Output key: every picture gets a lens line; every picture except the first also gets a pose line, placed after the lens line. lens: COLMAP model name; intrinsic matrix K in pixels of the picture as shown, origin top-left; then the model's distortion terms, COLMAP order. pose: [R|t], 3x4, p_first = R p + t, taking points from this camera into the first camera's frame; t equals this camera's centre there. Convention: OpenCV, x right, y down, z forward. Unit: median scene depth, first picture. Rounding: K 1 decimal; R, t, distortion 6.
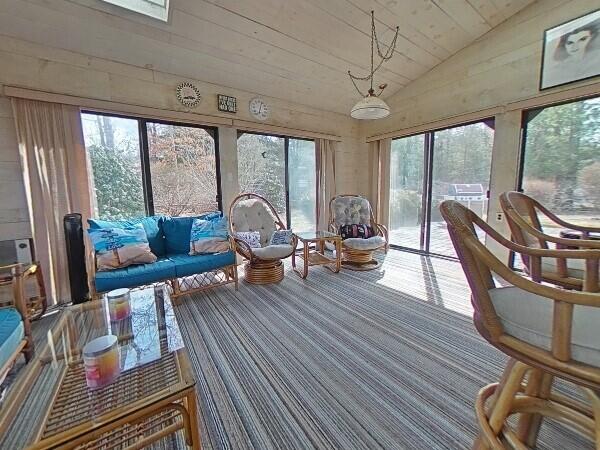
lens RADIAL K [[235.5, 0, 300.8], [0, 235.5, 217.2], [0, 0, 1]] dist [-0.009797, 0.000574]
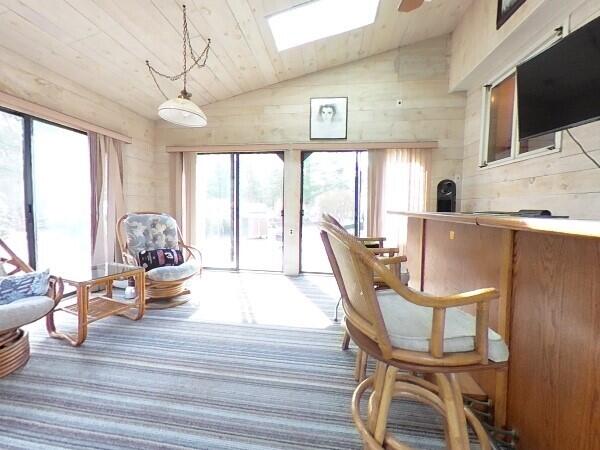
lens RADIAL K [[235.5, 0, 300.8], [0, 235.5, 217.2], [0, 0, 1]] dist [-0.009797, 0.000574]
pose [[0.671389, -0.001749, 0.741103, -0.042141], [0.055471, 0.997311, -0.047900, -0.014384], [-0.739027, 0.073269, 0.669680, 0.116227]]
